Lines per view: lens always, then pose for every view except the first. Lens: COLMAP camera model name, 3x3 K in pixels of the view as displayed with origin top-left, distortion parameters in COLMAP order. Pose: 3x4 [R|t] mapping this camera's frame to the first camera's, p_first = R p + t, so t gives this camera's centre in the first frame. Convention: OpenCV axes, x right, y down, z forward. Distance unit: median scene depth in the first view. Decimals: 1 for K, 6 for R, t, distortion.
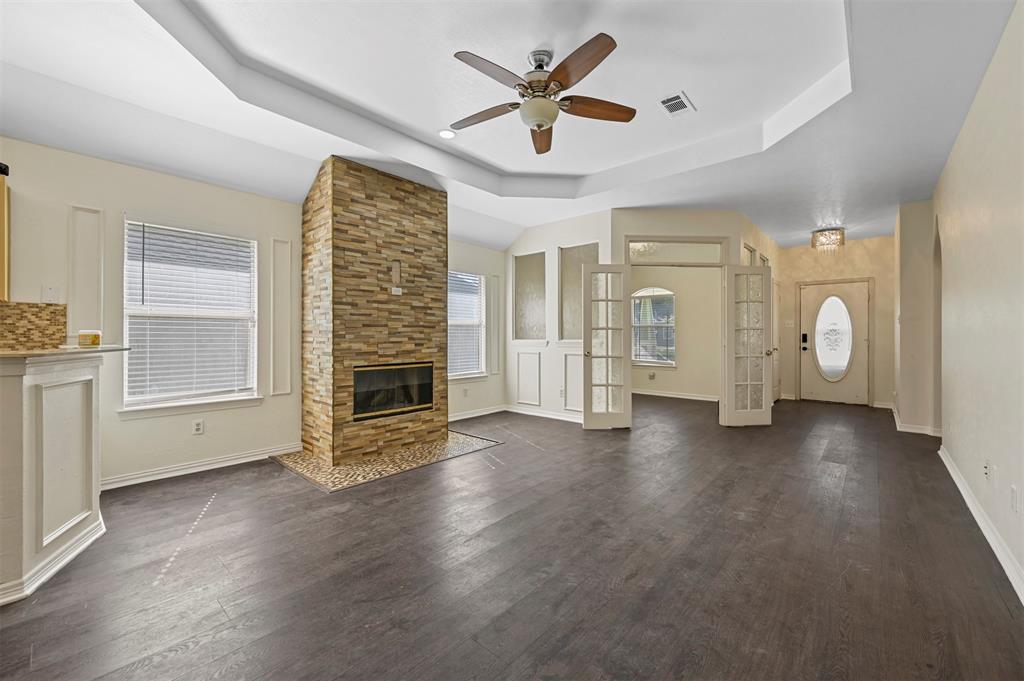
lens RADIAL K [[402.2, 0, 512.9], [0, 402.2, 333.3], [0, 0, 1]] dist [-0.000856, -0.000373]
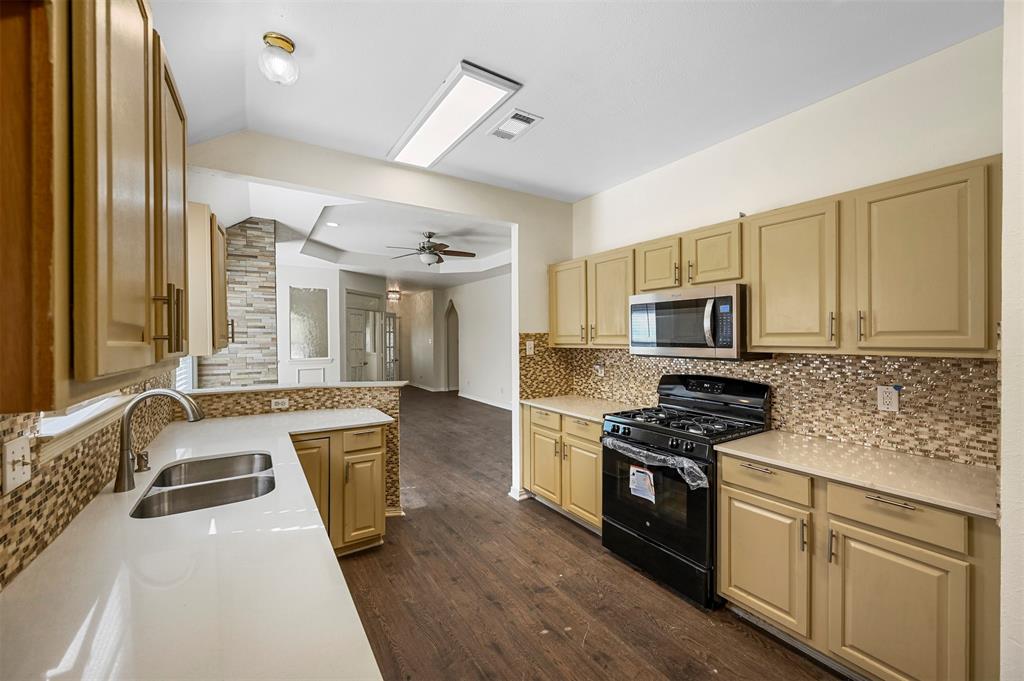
lens RADIAL K [[402.2, 0, 517.3], [0, 402.2, 337.5], [0, 0, 1]] dist [-0.000856, -0.000373]
pose [[0.258542, -0.002020, 0.965998, -1.307920], [0.001176, 0.999998, 0.001776, -0.076153], [-0.965999, 0.000677, 0.258543, -0.030145]]
